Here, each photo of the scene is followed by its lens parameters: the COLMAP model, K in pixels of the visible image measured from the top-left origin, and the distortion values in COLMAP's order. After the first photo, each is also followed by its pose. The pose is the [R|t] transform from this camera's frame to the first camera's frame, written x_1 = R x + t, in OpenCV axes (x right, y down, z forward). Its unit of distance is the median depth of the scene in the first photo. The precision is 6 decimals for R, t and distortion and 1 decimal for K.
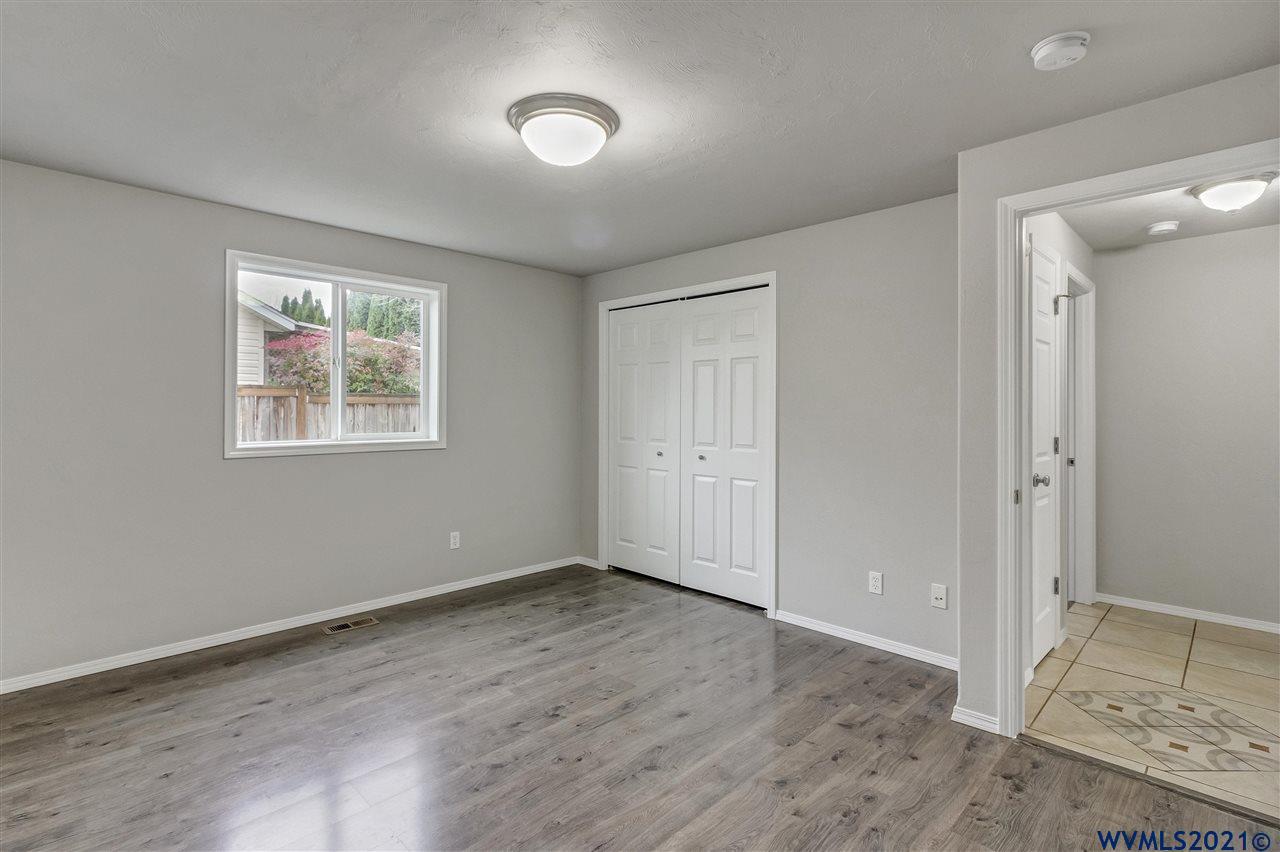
lens RADIAL K [[608.6, 0, 627.2], [0, 608.6, 410.6], [0, 0, 1]] dist [0.003135, 0.000236]
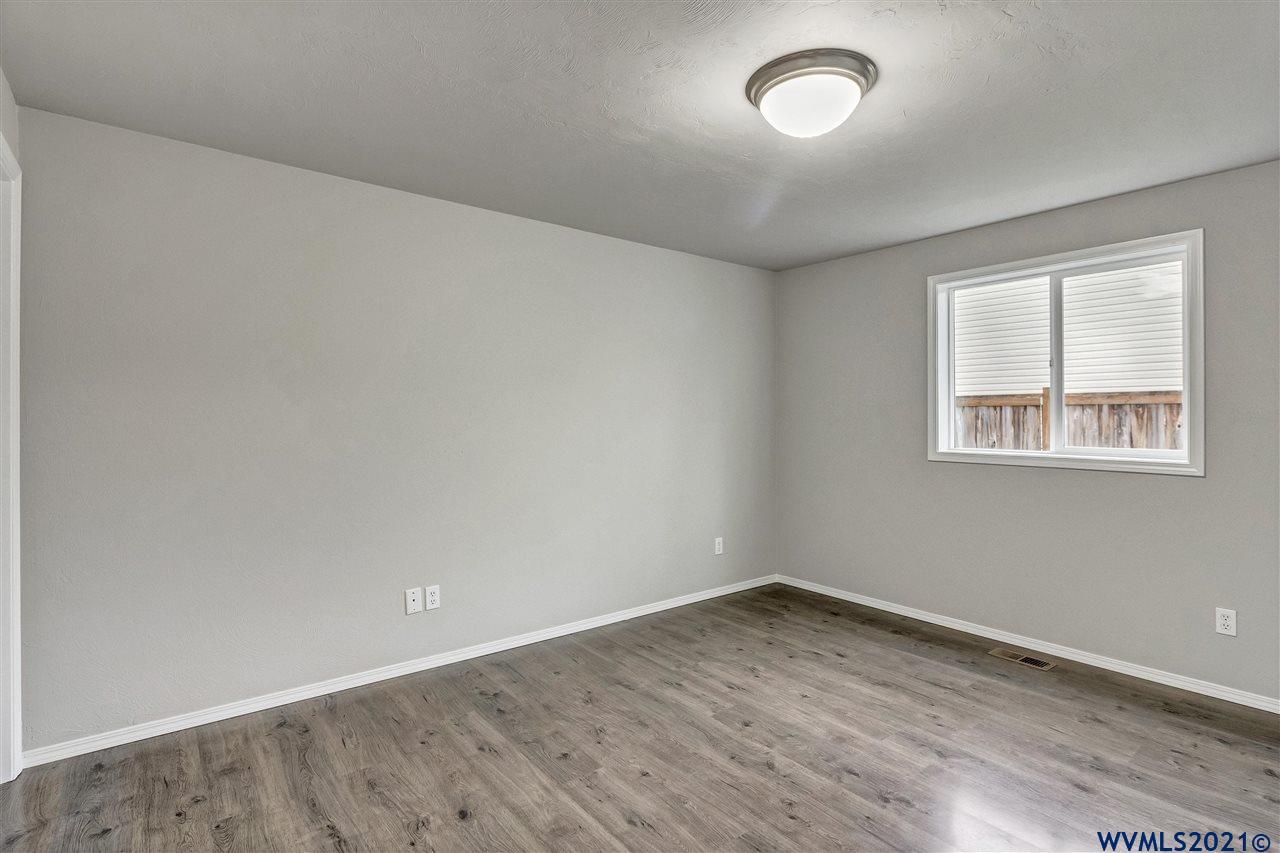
lens RADIAL K [[619.1, 0, 644.2], [0, 619.1, 424.0], [0, 0, 1]] dist [0.004785, -0.000524]
pose [[-0.096449, 0.010494, -0.995283, 0.553108], [-0.003708, 0.999934, 0.010902, -0.000598], [0.995331, 0.004742, -0.096404, 0.585734]]
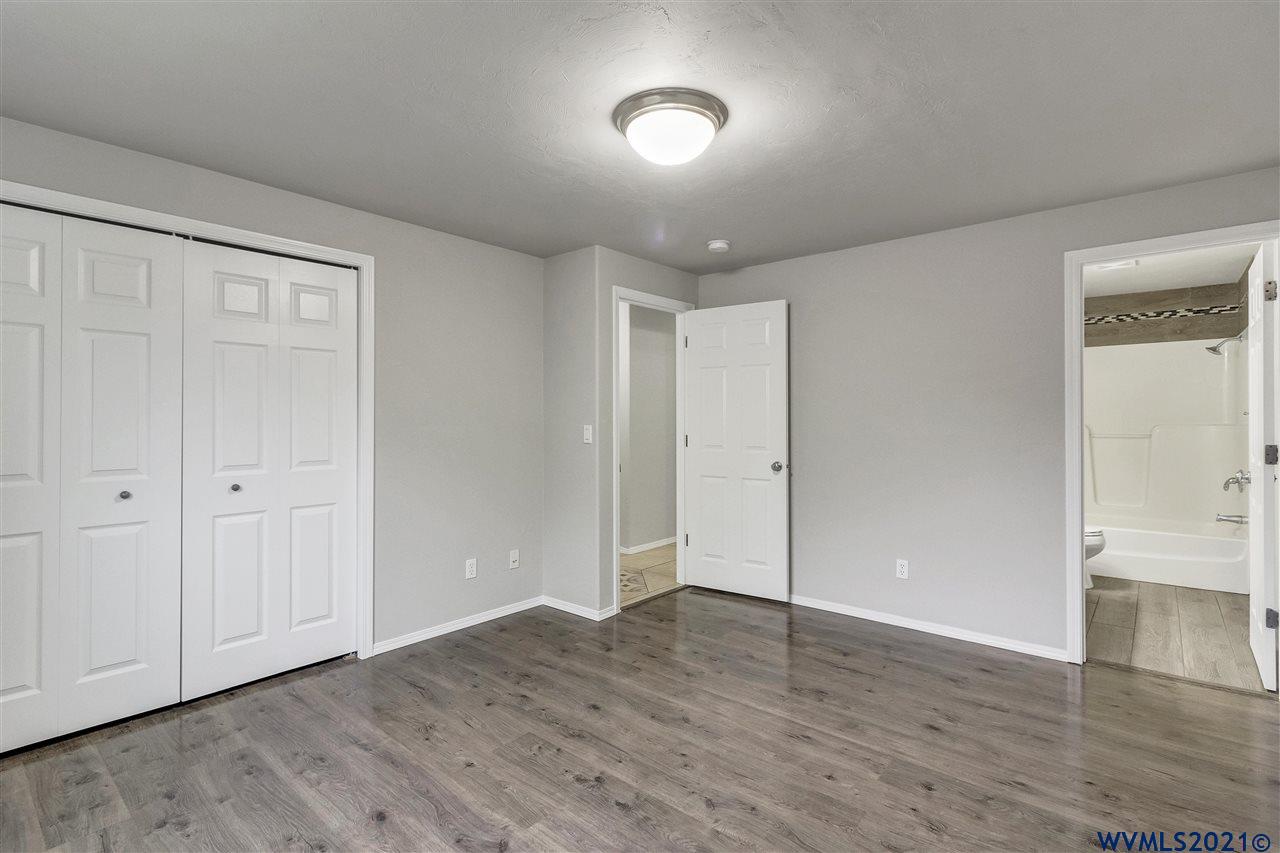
lens RADIAL K [[608.6, 0, 631.0], [0, 608.6, 418.0], [0, 0, 1]] dist [0.003135, 0.000236]
pose [[-0.080322, -0.002284, 0.996766, -0.738902], [0.001989, 0.999995, 0.002452, -0.000491], [-0.996767, 0.002180, -0.080317, 0.786766]]
